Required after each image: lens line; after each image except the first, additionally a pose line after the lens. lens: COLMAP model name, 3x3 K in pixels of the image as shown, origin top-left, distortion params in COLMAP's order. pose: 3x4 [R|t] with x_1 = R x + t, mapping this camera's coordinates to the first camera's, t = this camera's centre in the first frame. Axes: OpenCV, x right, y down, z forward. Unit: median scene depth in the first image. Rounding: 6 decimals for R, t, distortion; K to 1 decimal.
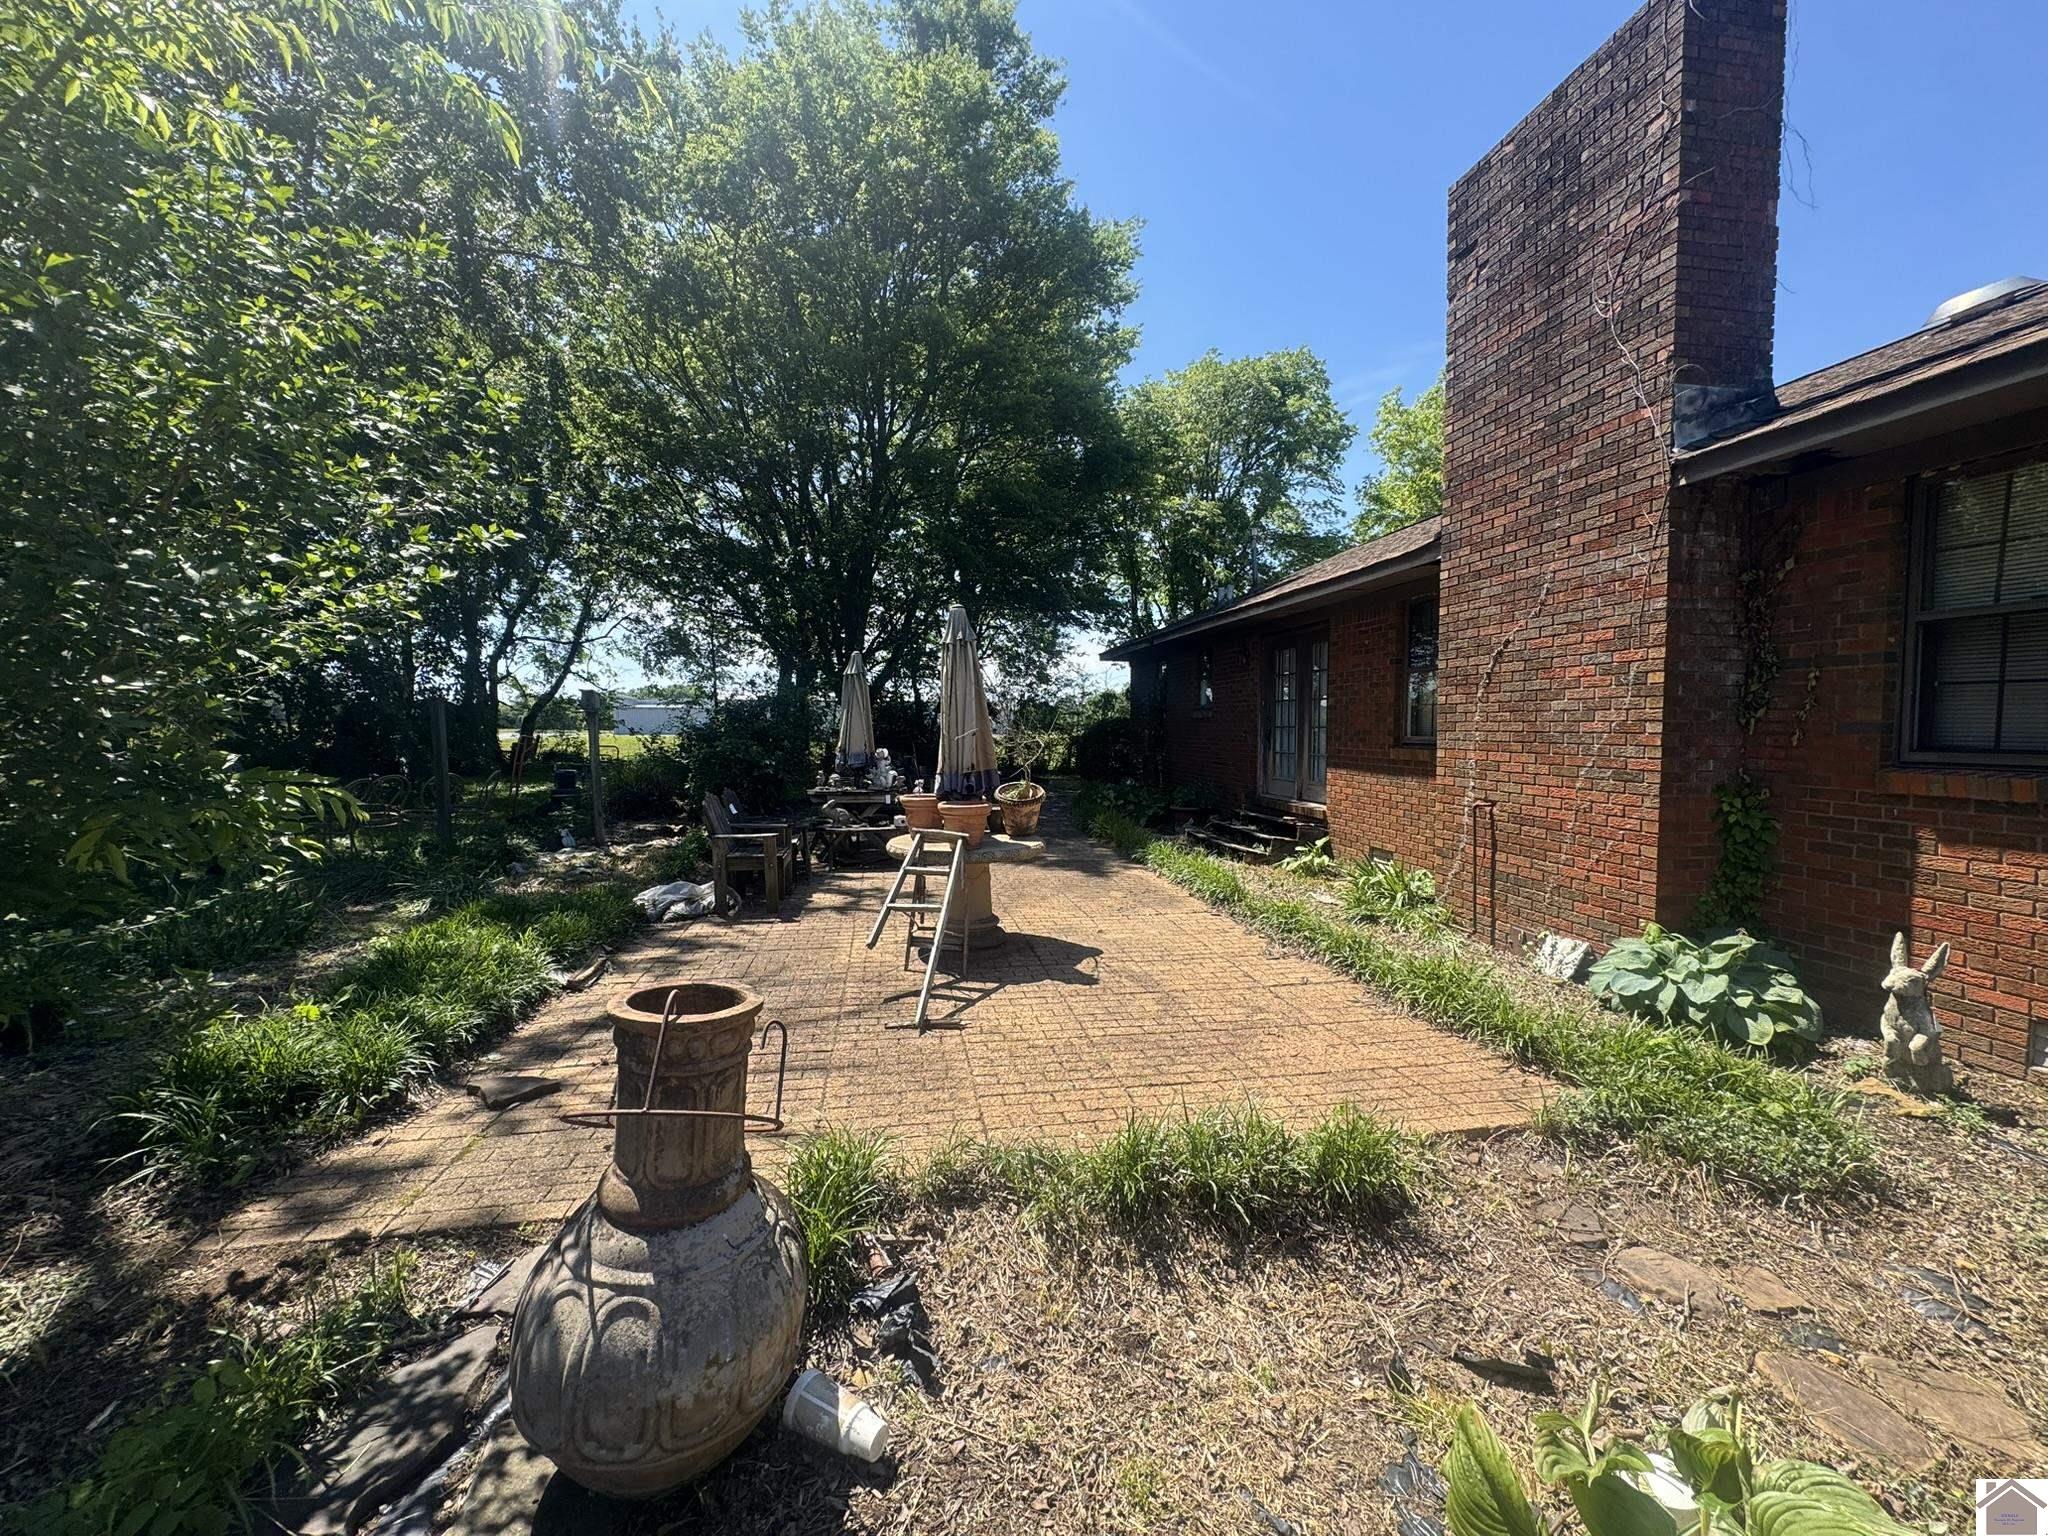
lens RADIAL K [[821.1, 0, 1019.5], [0, 821.1, 766.5], [0, 0, 1]] dist [-0.004044, -0.000114]
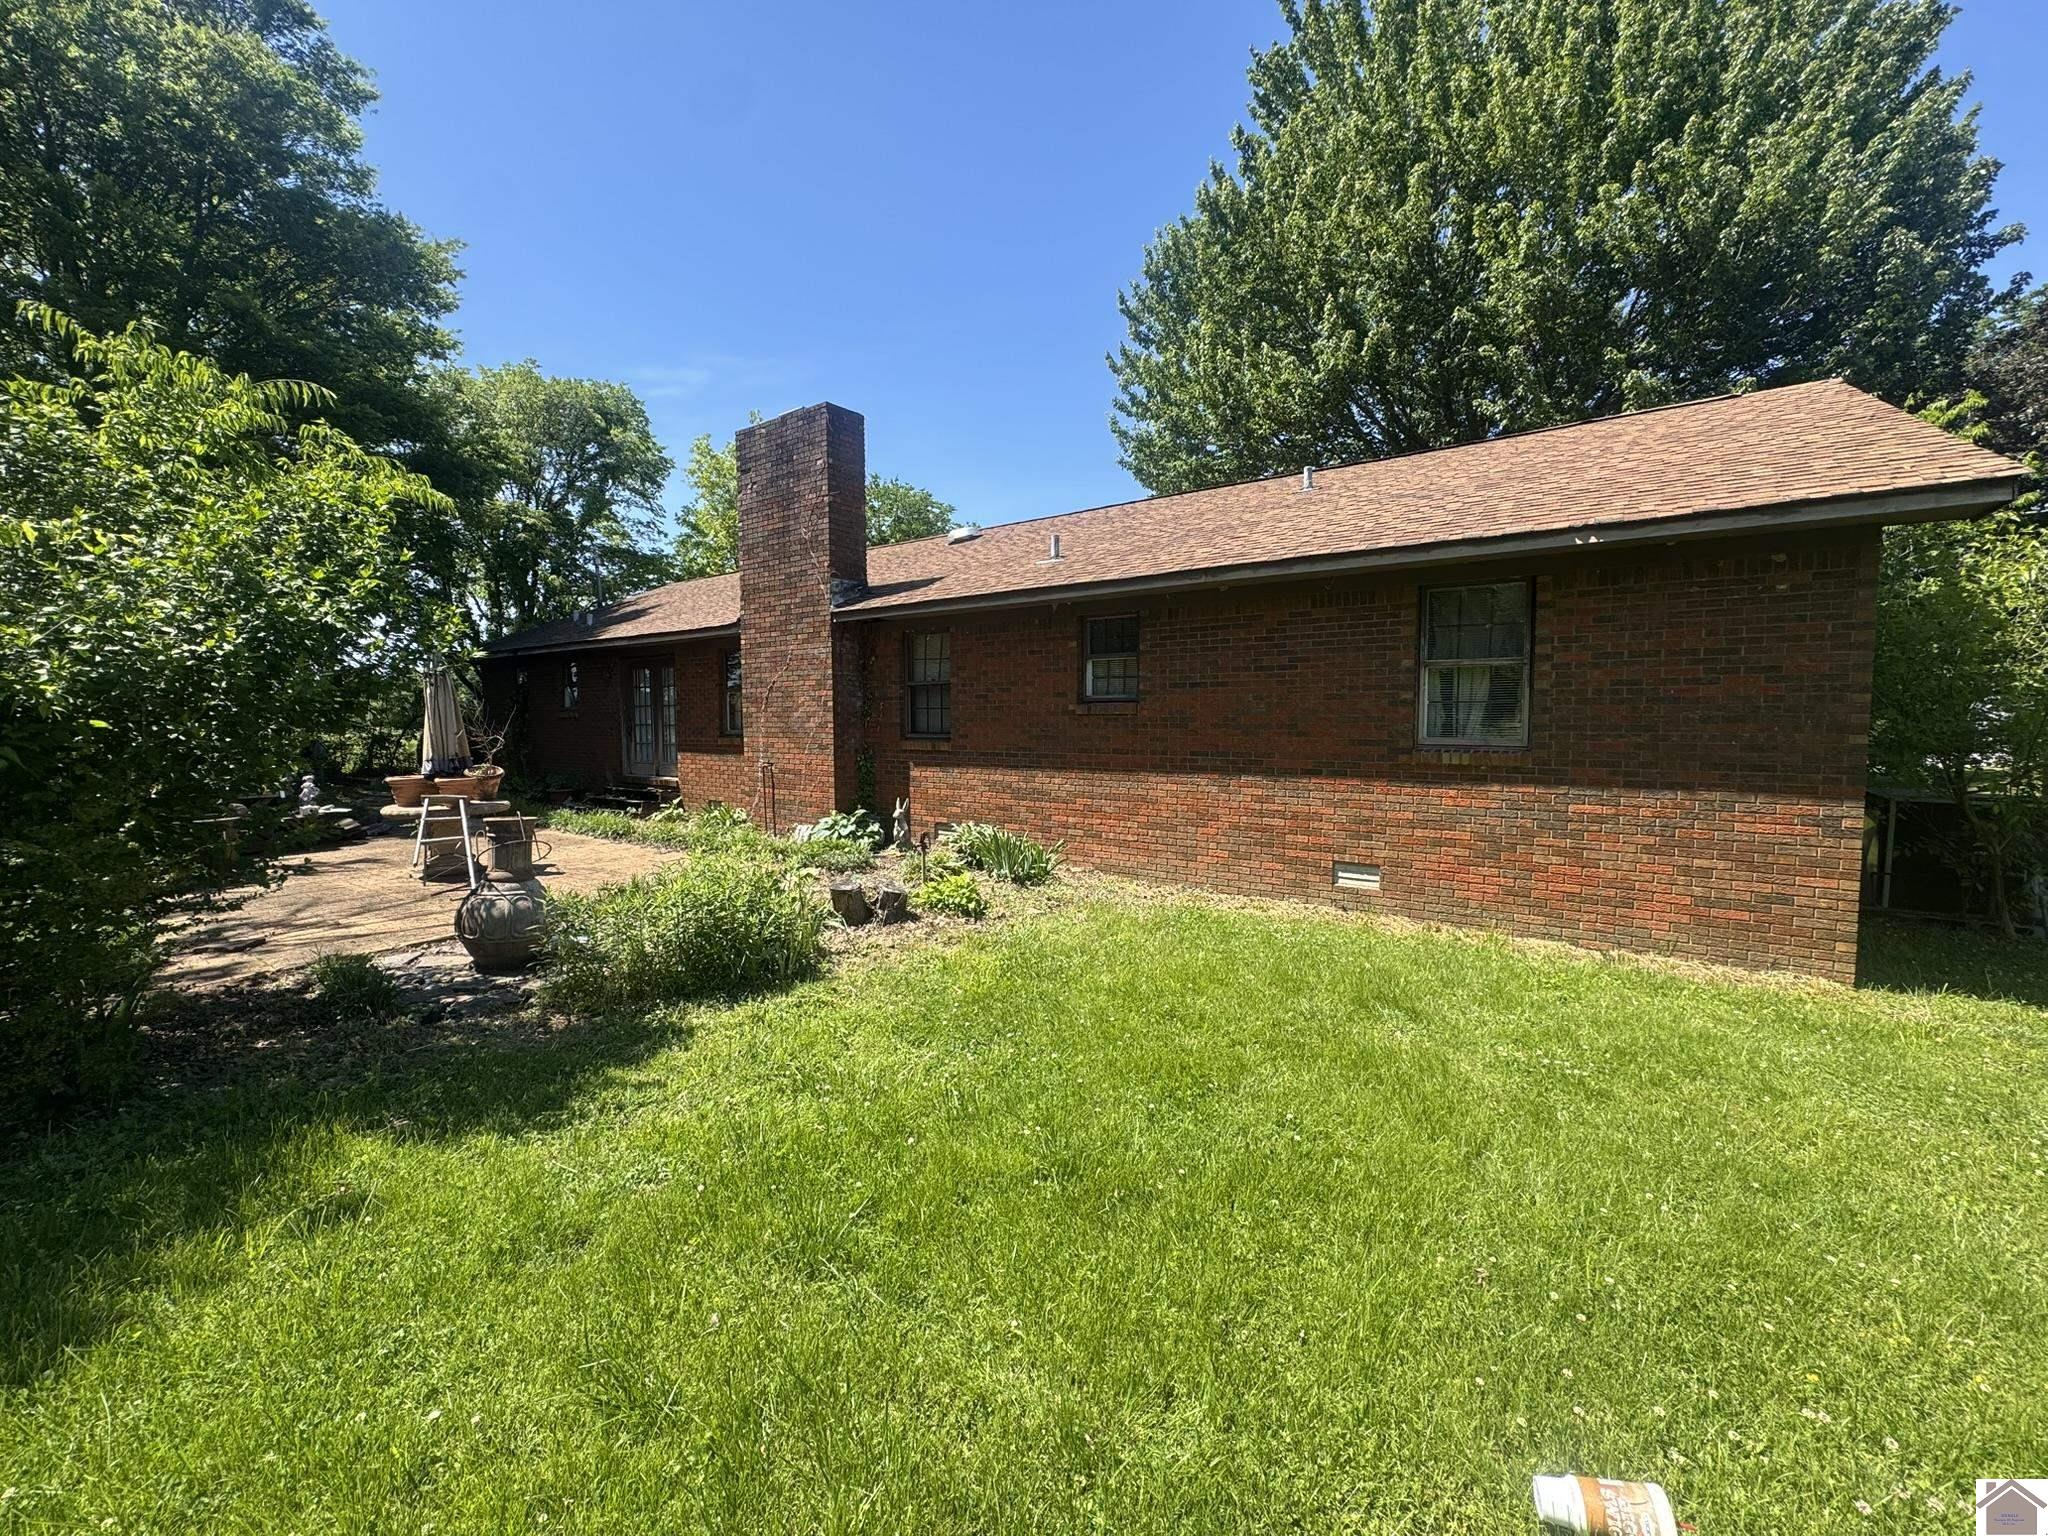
lens RADIAL K [[821.1, 0, 1021.1], [0, 821.1, 763.9], [0, 0, 1]] dist [-0.004044, -0.000114]
pose [[0.708695, -0.043563, 0.704168, -0.282100], [0.040710, 0.998954, 0.020827, 0.020633], [-0.704339, 0.013907, 0.709727, -0.603252]]
